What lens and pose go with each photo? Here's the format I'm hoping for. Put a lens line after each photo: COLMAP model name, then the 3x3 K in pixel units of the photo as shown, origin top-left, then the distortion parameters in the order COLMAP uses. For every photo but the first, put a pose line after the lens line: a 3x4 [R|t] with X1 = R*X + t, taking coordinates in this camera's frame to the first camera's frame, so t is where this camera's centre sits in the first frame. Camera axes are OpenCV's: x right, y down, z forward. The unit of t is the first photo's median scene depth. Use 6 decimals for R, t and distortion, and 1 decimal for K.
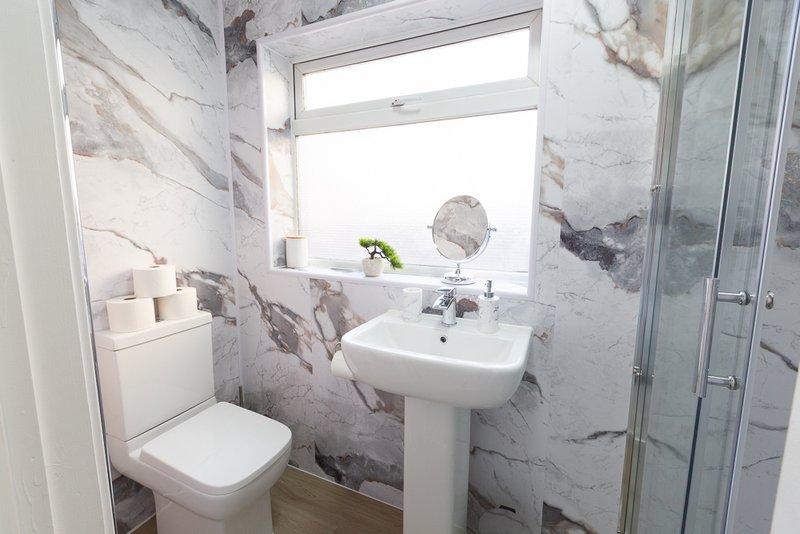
lens RADIAL K [[358.1, 0, 396.8], [0, 358.1, 264.6], [0, 0, 1]] dist [0.000925, -0.002008]
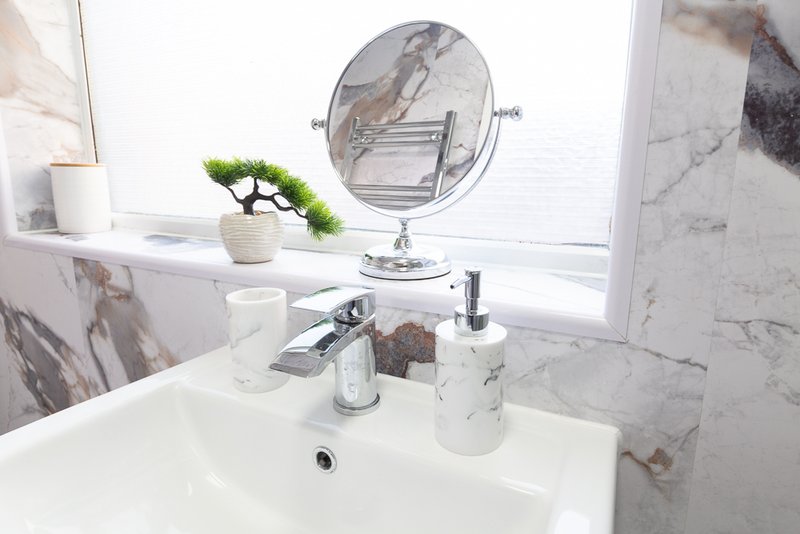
lens RADIAL K [[493.7, 0, 384.1], [0, 493.7, 268.8], [0, 0, 1]] dist [-0.012278, 0.001540]
pose [[0.997985, 0.008149, -0.062919, 0.184348], [-0.003821, 0.997636, 0.068610, 0.012891], [0.063329, -0.068231, 0.995658, 0.522599]]
